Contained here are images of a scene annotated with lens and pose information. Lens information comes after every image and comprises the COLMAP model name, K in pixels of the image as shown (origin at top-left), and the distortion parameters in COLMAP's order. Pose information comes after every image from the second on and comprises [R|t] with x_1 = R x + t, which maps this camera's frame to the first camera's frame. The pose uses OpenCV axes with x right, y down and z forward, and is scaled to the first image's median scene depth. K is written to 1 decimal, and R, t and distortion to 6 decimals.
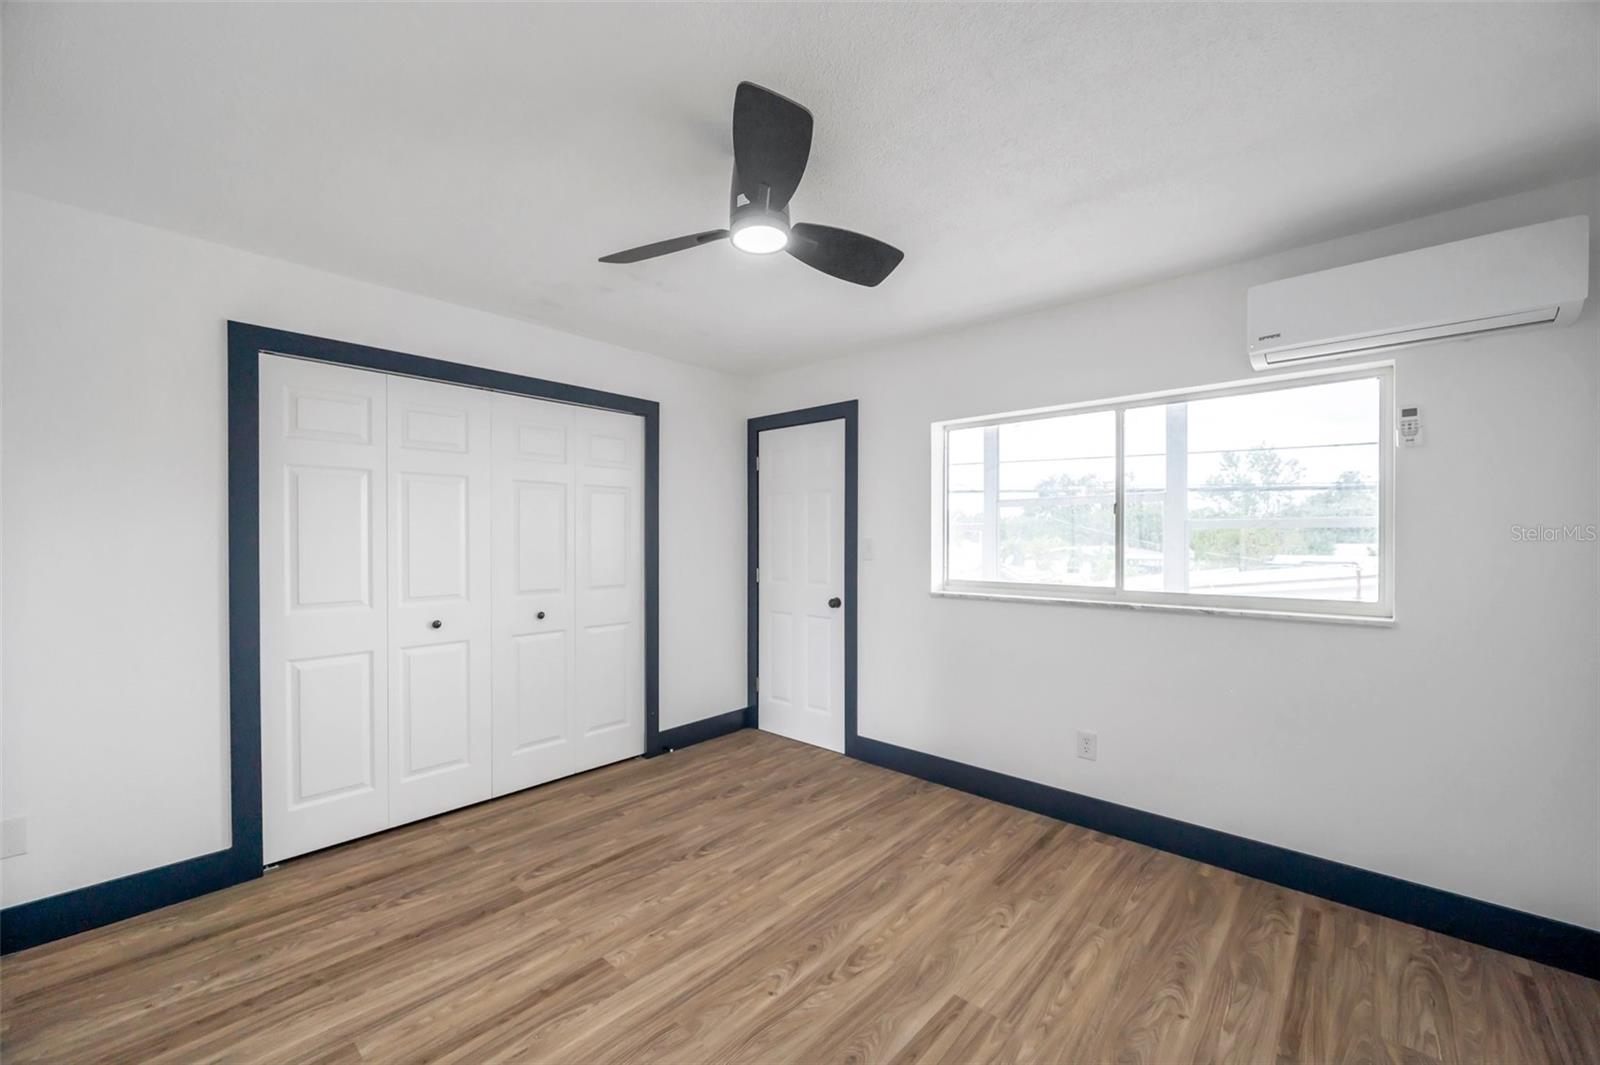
lens RADIAL K [[630.0, 0, 803.3], [0, 630.0, 542.1], [0, 0, 1]] dist [-0.001874, 0.000404]
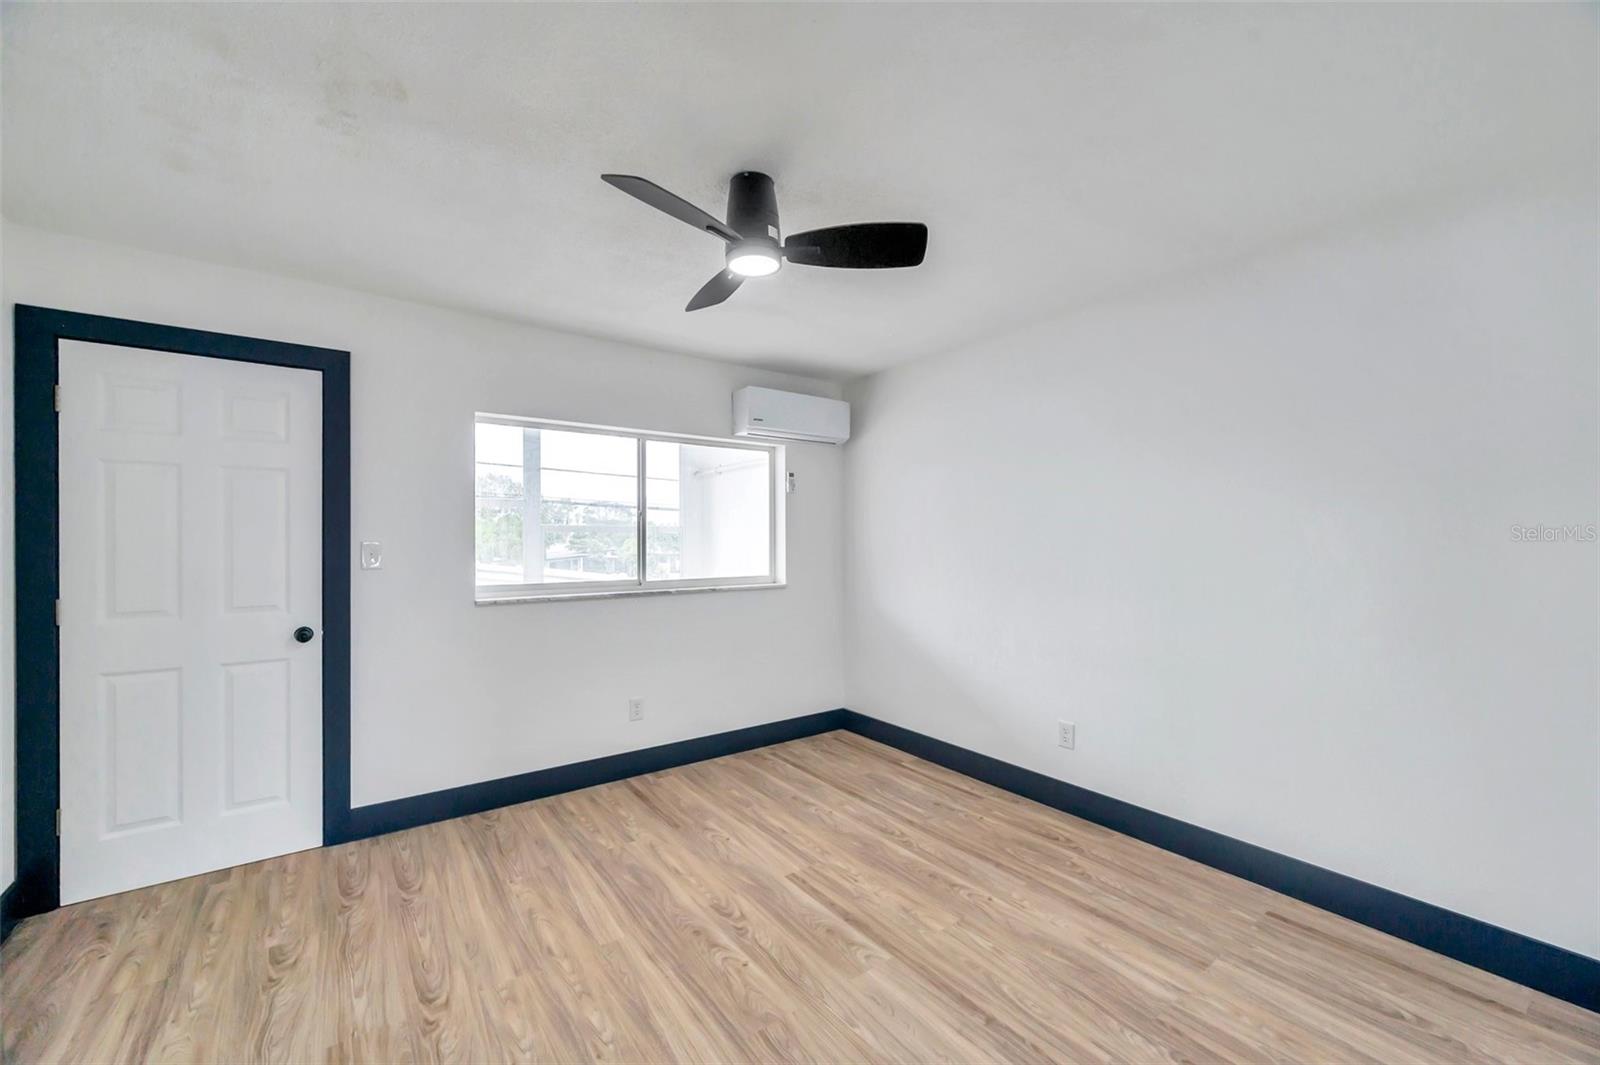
lens RADIAL K [[630.0, 0, 803.3], [0, 630.0, 542.1], [0, 0, 1]] dist [-0.001874, 0.000404]
pose [[0.198923, -0.005277, 0.980001, -0.832950], [0.007064, 0.999967, 0.003951, -0.006838], [-0.979990, 0.006136, 0.198954, 0.526340]]
